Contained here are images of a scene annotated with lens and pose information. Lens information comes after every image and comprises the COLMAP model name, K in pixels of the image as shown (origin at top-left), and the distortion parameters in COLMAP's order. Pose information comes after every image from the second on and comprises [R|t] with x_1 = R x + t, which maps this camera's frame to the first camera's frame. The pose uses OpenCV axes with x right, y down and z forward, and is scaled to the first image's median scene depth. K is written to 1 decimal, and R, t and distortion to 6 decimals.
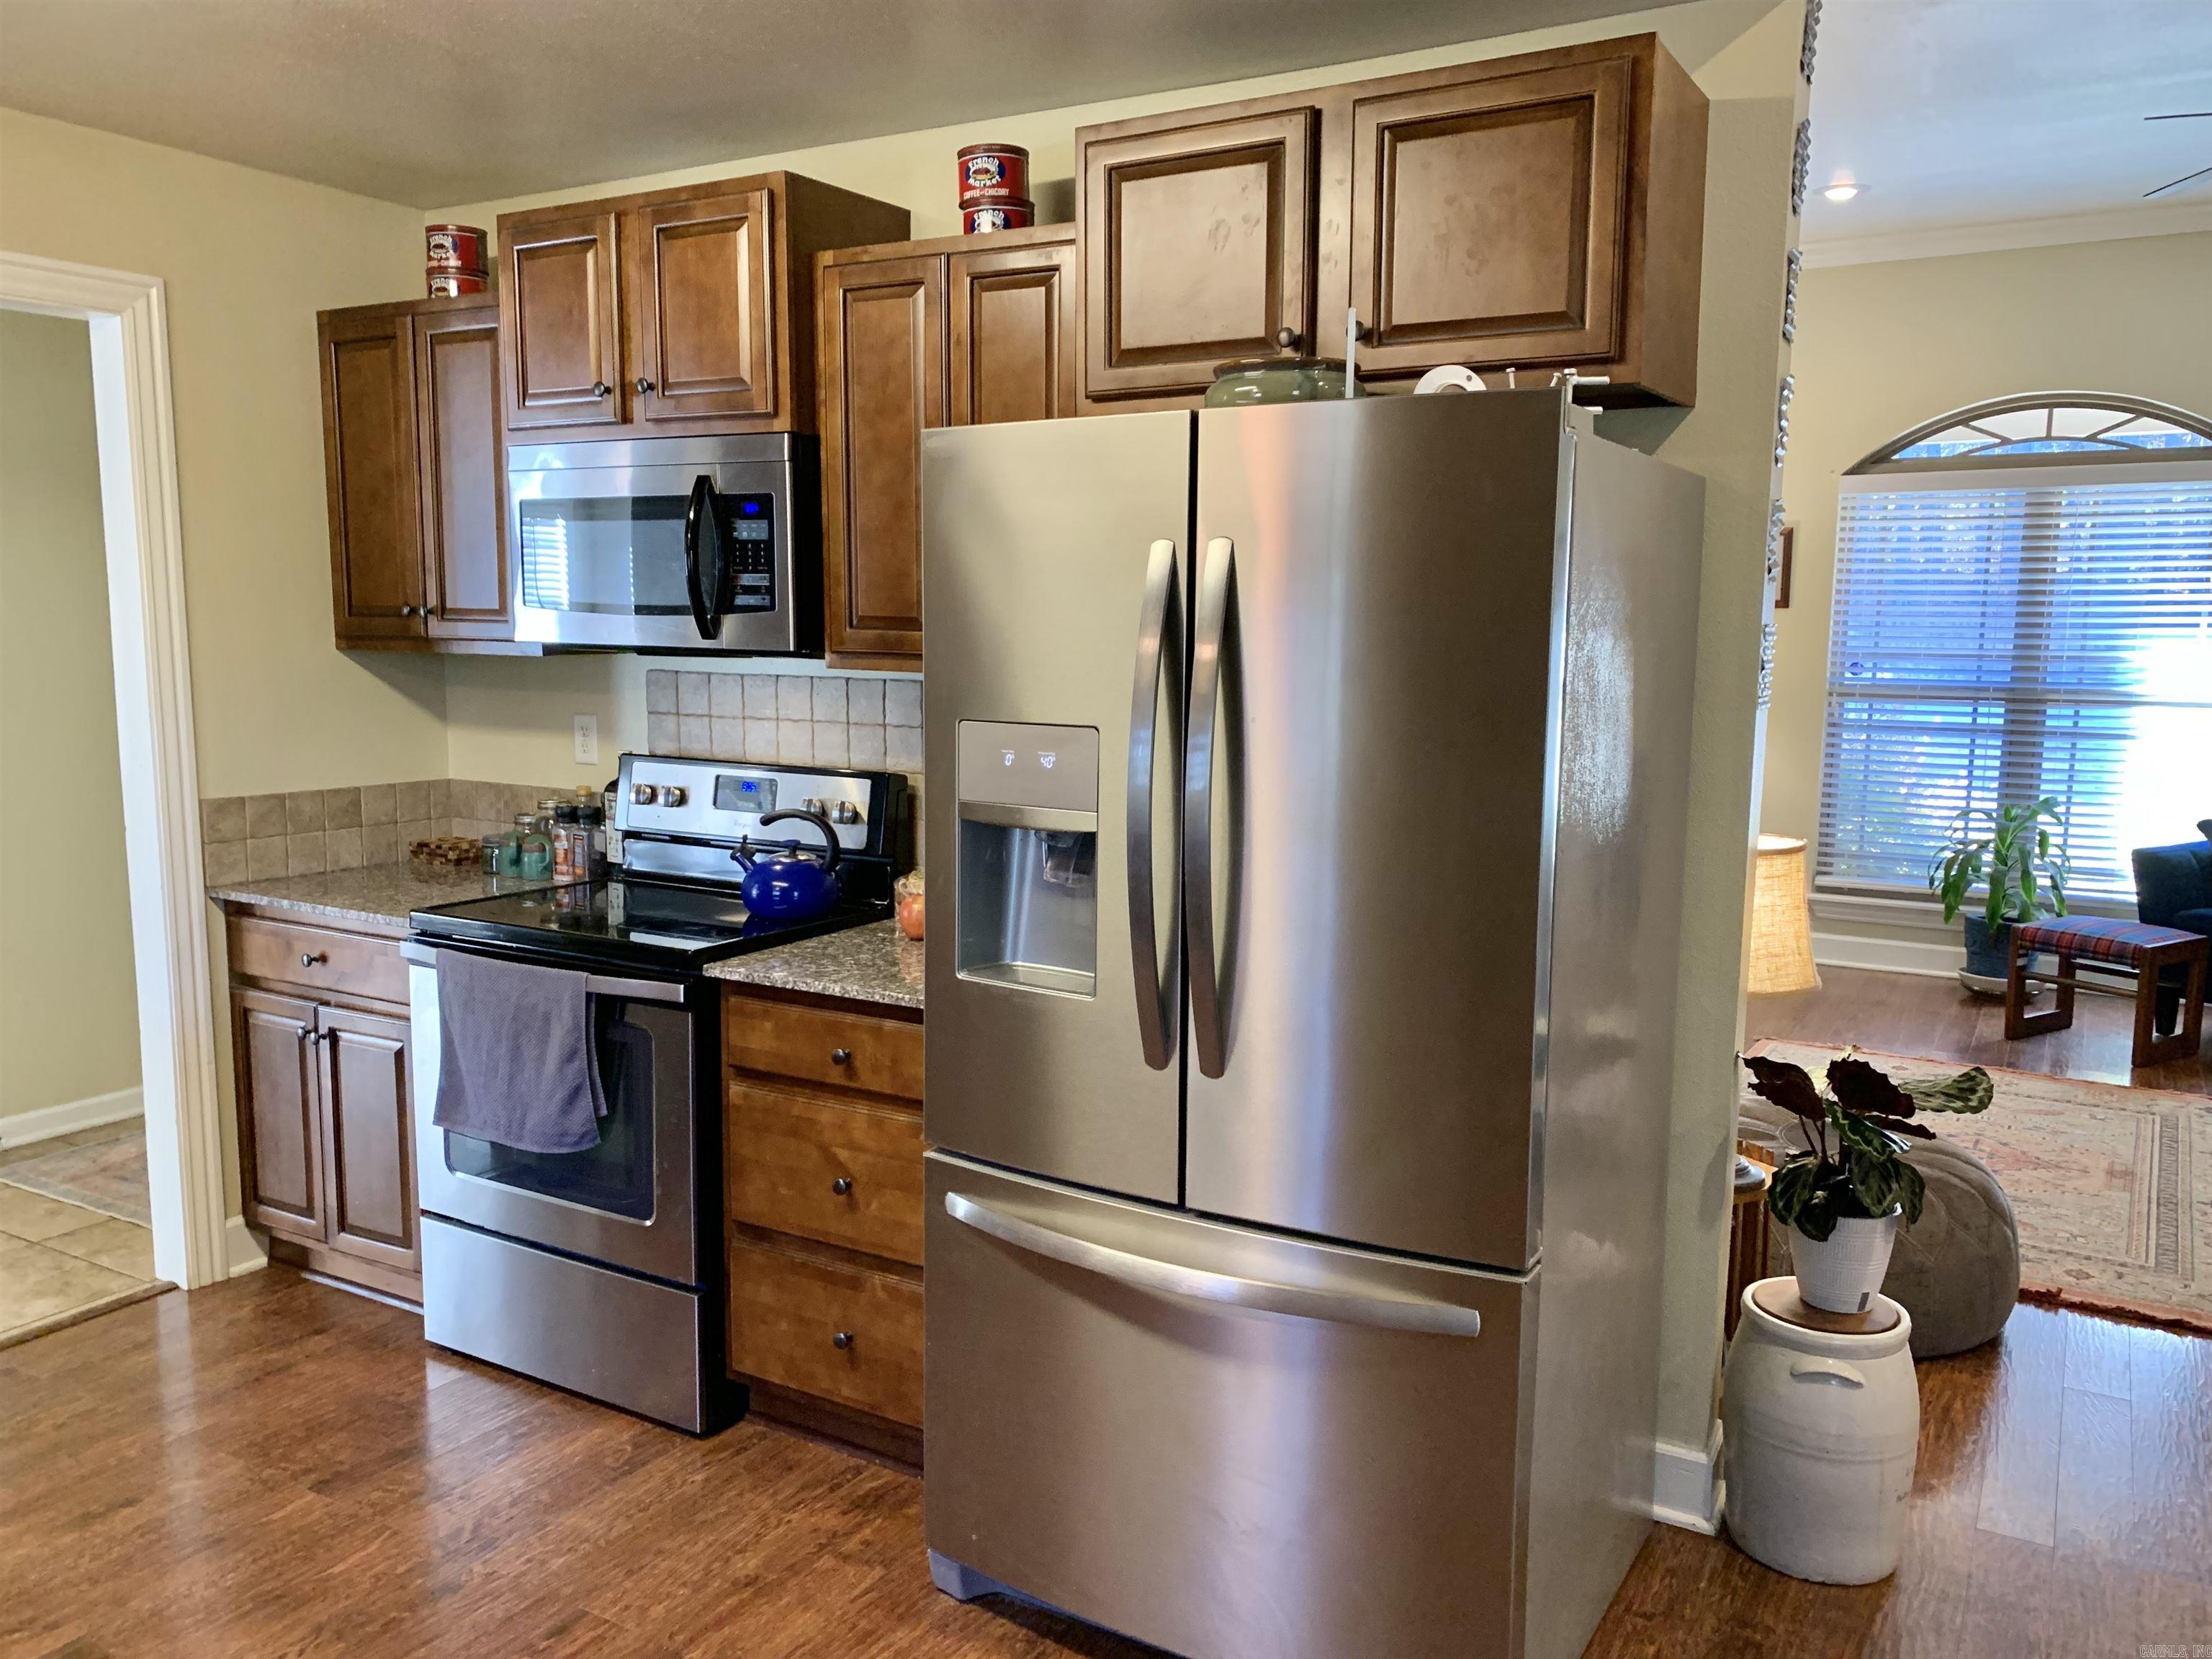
lens RADIAL K [[1688.0, 0, 1102.4], [0, 1688.0, 835.0], [0, 0, 1]] dist [0.043506, -0.054520]
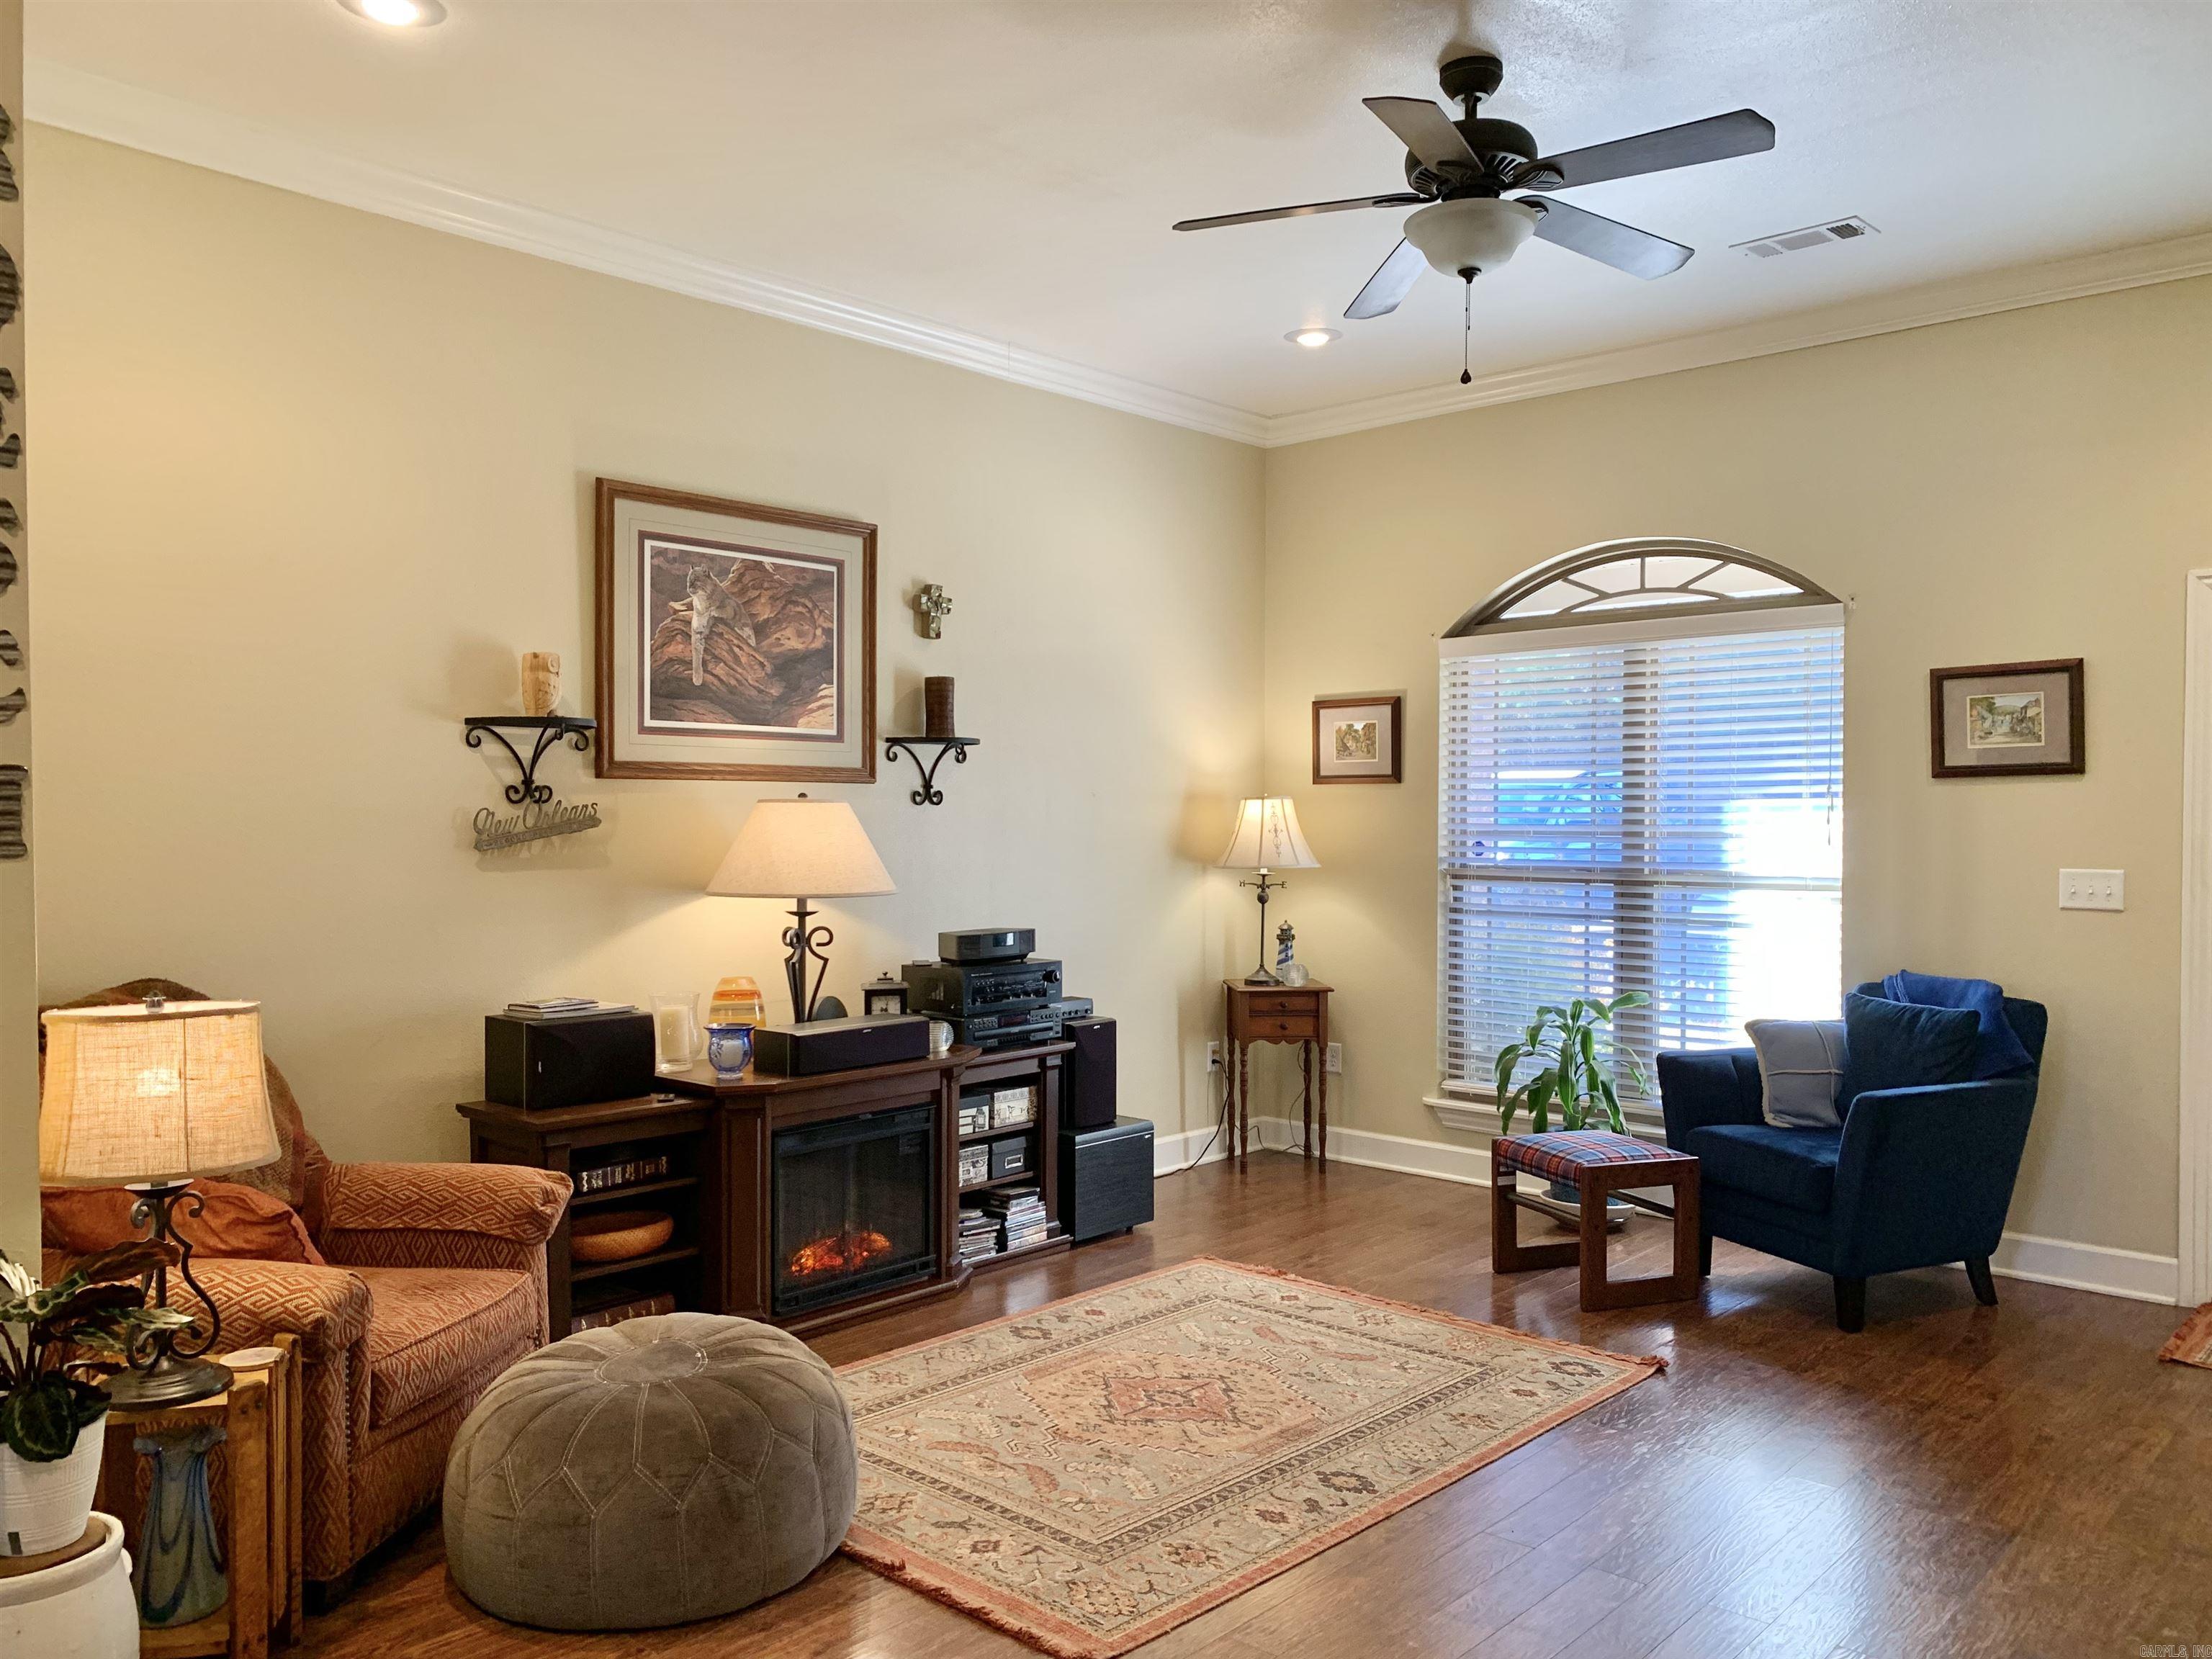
lens RADIAL K [[1688.0, 0, 1102.5], [0, 1688.0, 827.8], [0, 0, 1]] dist [0.043506, -0.054520]
pose [[0.978971, -0.002646, -0.203983, 0.458667], [-0.022752, 0.992261, -0.122065, 0.005791], [0.202727, 0.124139, 0.971335, 0.092874]]
